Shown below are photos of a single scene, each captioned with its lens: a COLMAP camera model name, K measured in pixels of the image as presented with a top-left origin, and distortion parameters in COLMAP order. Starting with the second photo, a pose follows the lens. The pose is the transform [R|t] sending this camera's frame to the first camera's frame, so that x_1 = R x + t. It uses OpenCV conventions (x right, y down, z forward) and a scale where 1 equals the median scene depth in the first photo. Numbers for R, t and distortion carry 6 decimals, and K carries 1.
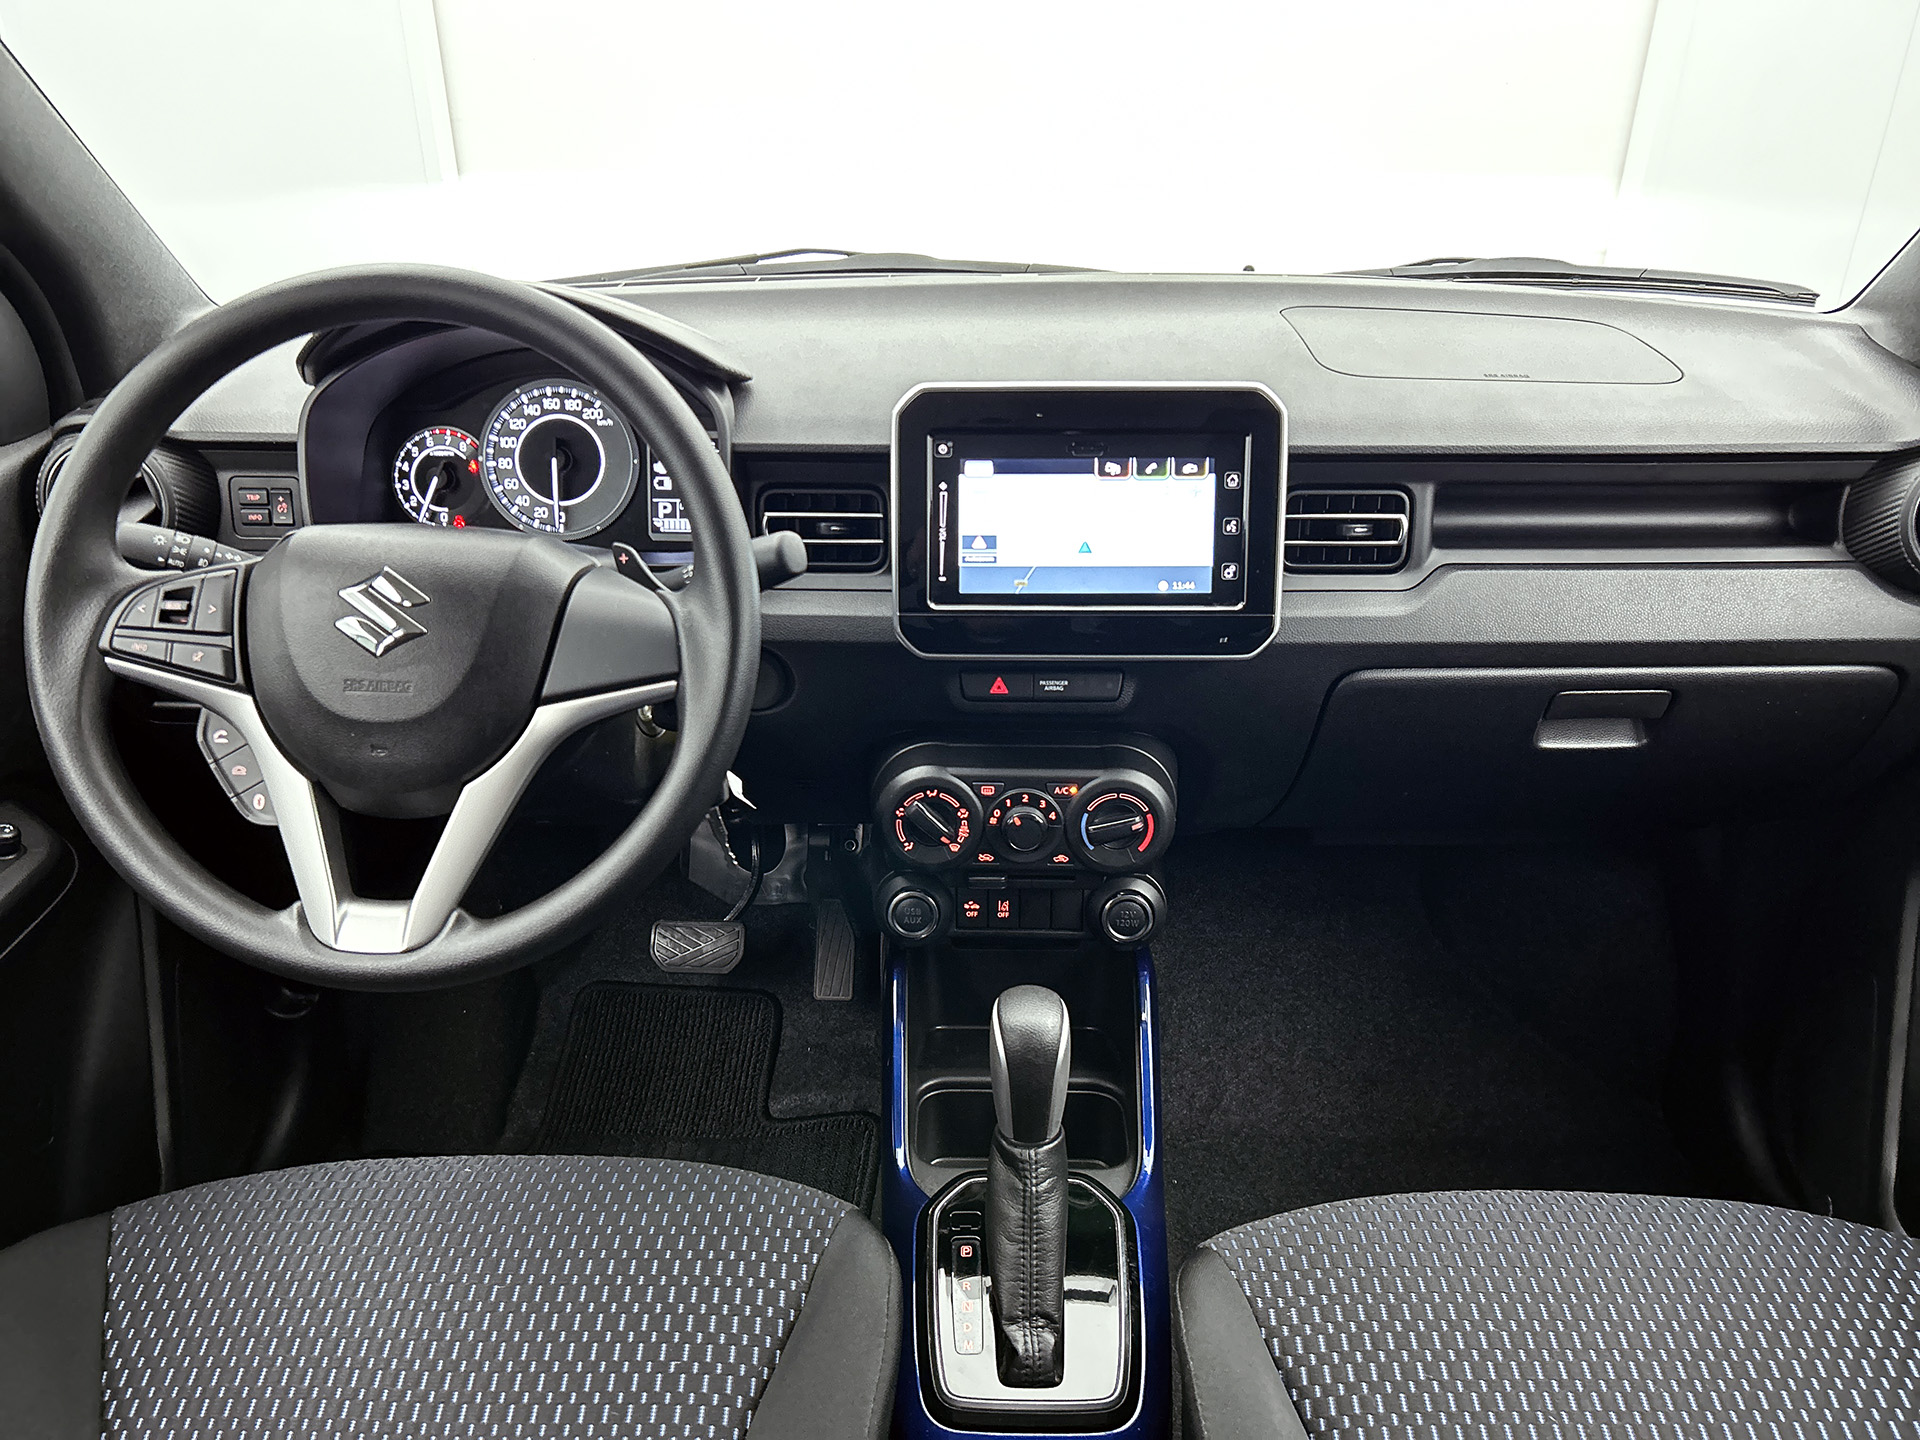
lens RADIAL K [[1449.4, 0, 961.4], [0, 1449.4, 724.1], [0, 0, 1]] dist [0.007861, -0.010153]
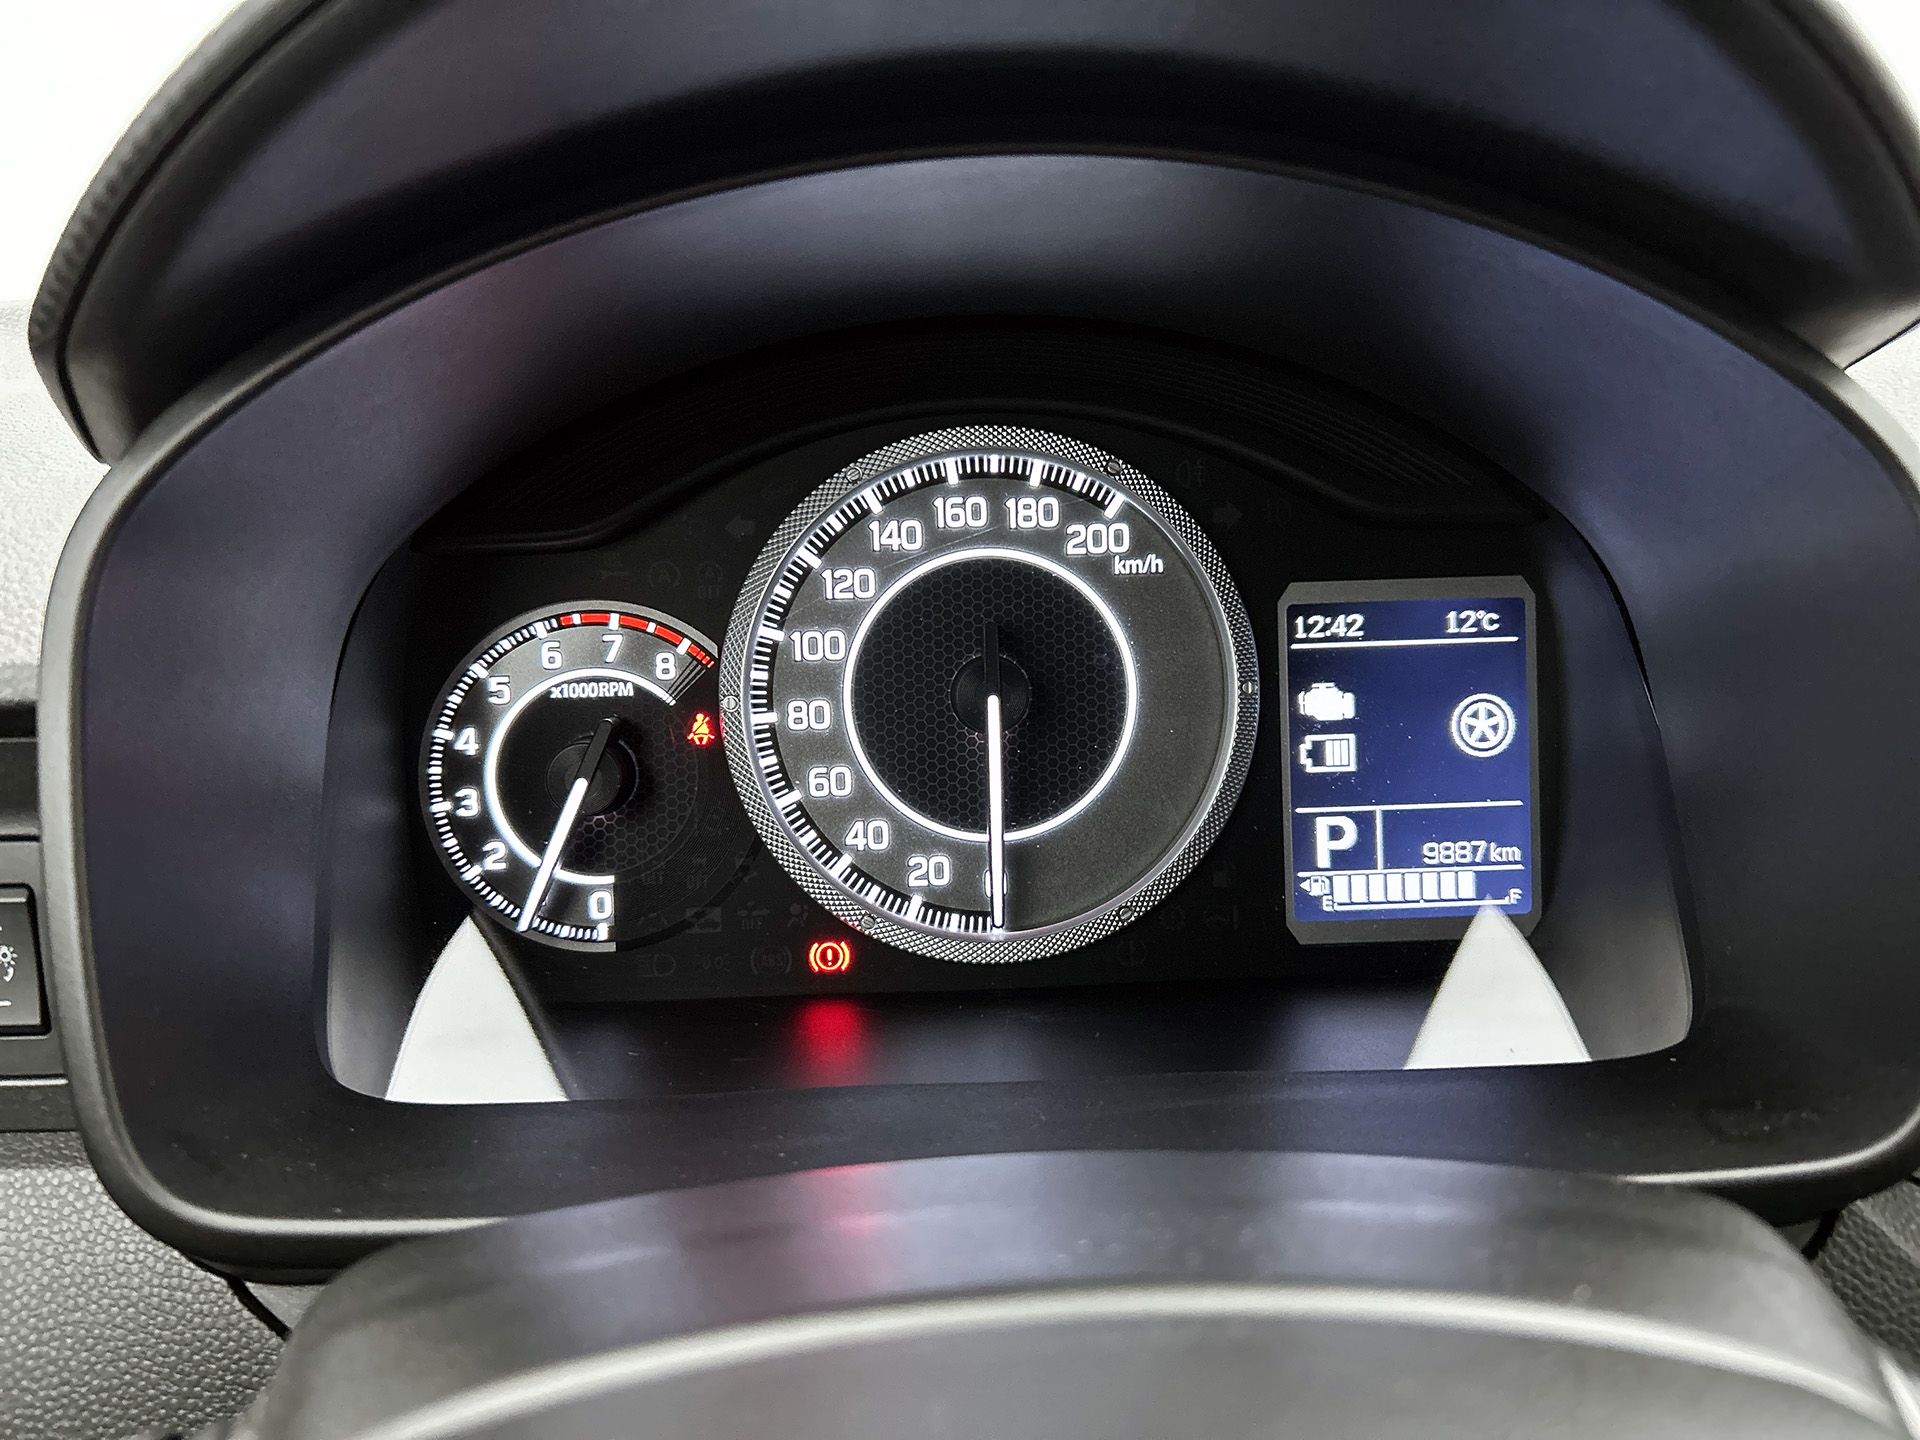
lens RADIAL K [[1449.4, 0, 956.1], [0, 1449.4, 710.2], [0, 0, 1]] dist [0.007861, -0.010153]
pose [[0.997721, -0.046749, 0.048657, -0.298853], [0.051270, 0.994036, -0.096245, -0.150636], [-0.043868, 0.098520, 0.994168, 0.704141]]
